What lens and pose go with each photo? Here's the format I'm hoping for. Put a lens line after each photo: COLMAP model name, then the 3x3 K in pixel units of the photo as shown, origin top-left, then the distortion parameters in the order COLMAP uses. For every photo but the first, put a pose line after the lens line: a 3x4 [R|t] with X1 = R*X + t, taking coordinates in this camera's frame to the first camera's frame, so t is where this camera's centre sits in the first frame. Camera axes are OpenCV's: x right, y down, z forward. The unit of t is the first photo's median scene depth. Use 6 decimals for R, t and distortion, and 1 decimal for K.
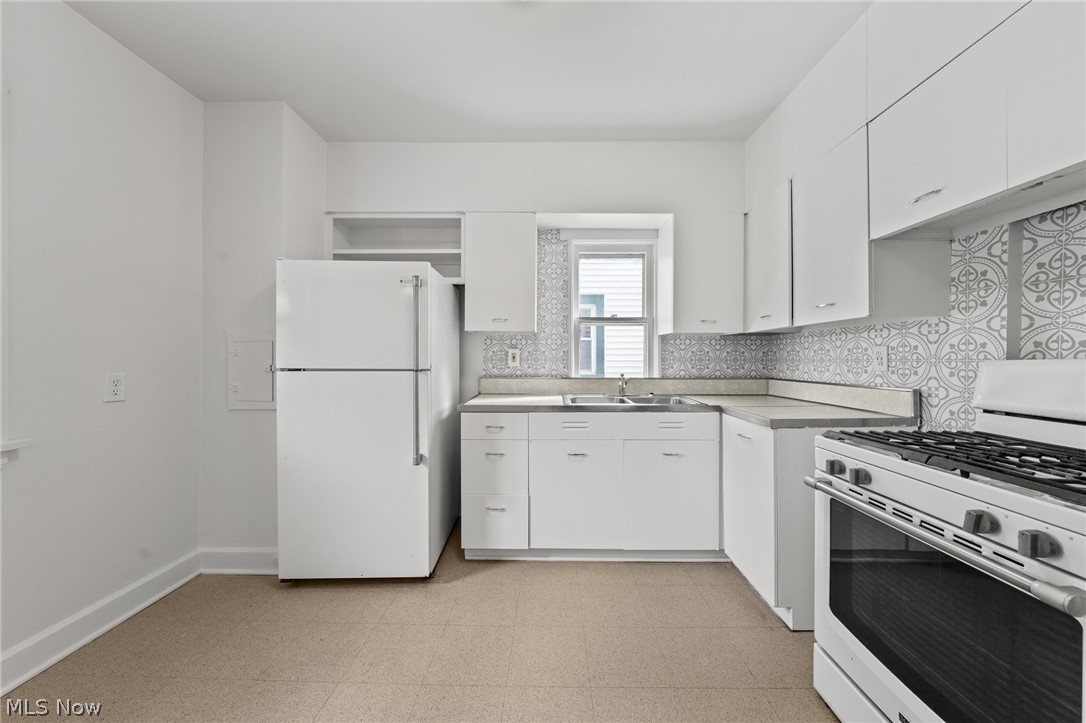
lens RADIAL K [[369.2, 0, 540.3], [0, 369.2, 358.5], [0, 0, 1]] dist [-0.006513, 0.000367]
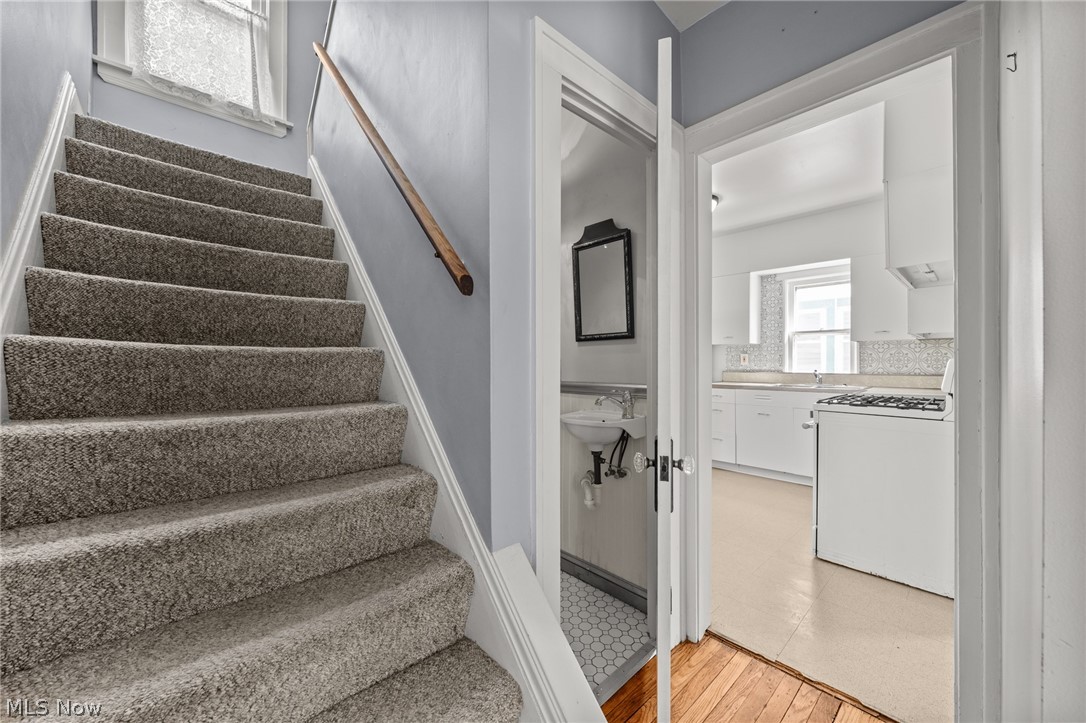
lens RADIAL K [[418.2, 0, 547.9], [0, 418.2, 359.9], [0, 0, 1]] dist [-0.011304, 0.000720]
pose [[0.695065, -0.004973, -0.718929, 0.630559], [0.002929, 0.999987, -0.004086, 0.005373], [0.718940, 0.000735, 0.695071, -0.863115]]
